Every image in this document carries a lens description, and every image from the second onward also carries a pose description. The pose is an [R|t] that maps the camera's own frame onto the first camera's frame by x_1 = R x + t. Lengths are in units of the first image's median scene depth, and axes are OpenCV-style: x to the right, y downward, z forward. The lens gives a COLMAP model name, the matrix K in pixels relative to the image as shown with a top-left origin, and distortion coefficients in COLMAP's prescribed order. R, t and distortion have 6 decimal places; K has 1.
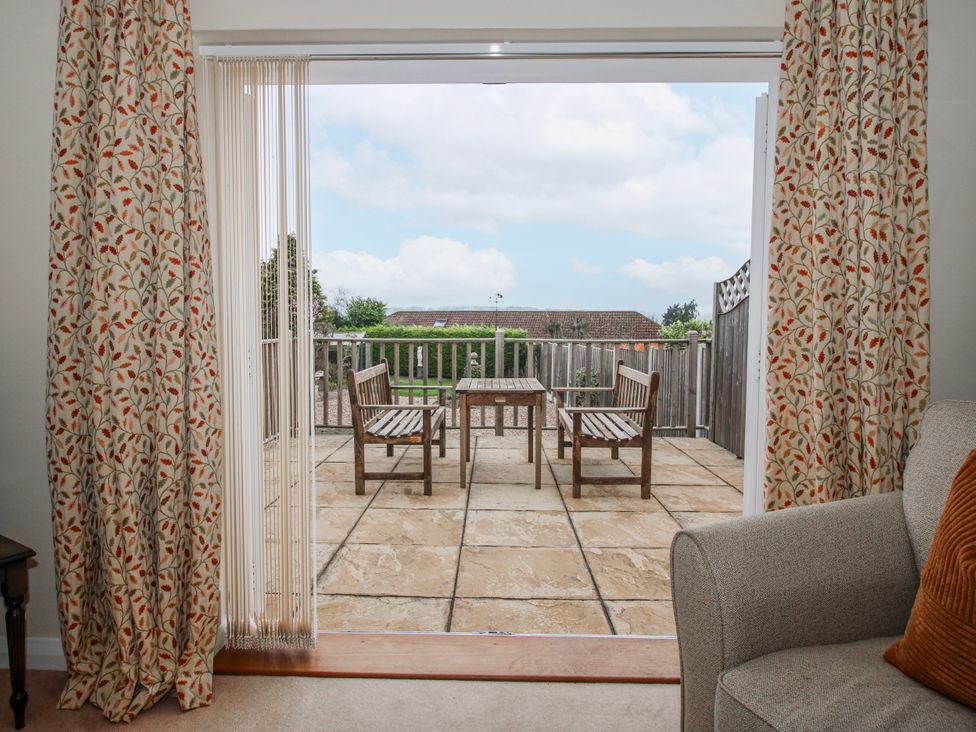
lens RADIAL K [[649.7, 0, 489.7], [0, 649.7, 363.8], [0, 0, 1]] dist [0.012065, -0.010651]
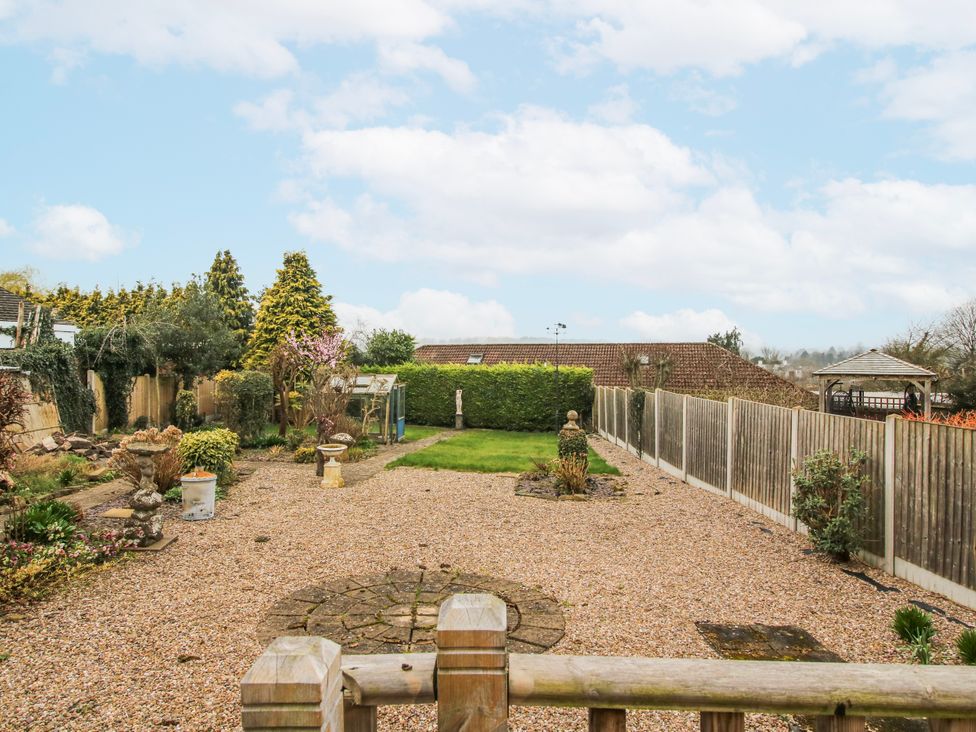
lens RADIAL K [[649.7, 0, 481.1], [0, 649.7, 360.3], [0, 0, 1]] dist [0.012065, -0.010651]
pose [[0.999689, -0.008285, -0.023531, -0.058837], [0.007053, 0.998625, -0.051936, -0.020213], [0.023929, 0.051754, 0.998373, 0.191459]]
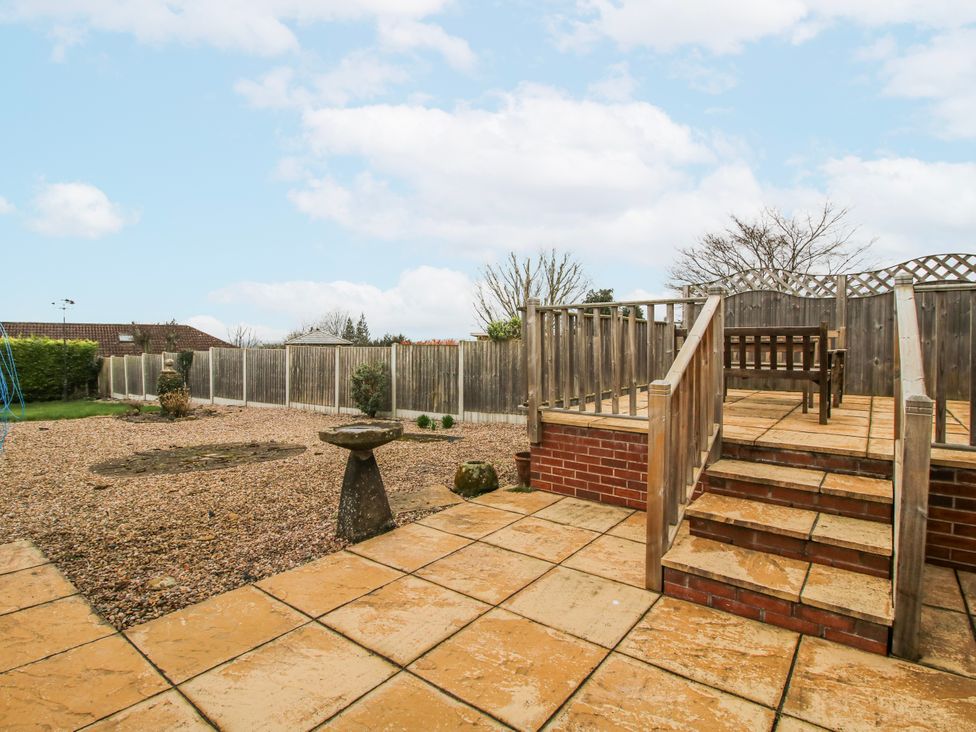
lens RADIAL K [[509.5, 0, 490.5], [0, 509.5, 362.9], [0, 0, 1]] dist [-0.005150, -0.010079]
pose [[0.587163, -0.035671, 0.808682, -0.182963], [0.055447, 0.998454, 0.003783, 0.004500], [-0.807568, 0.042617, 0.588233, 0.143801]]
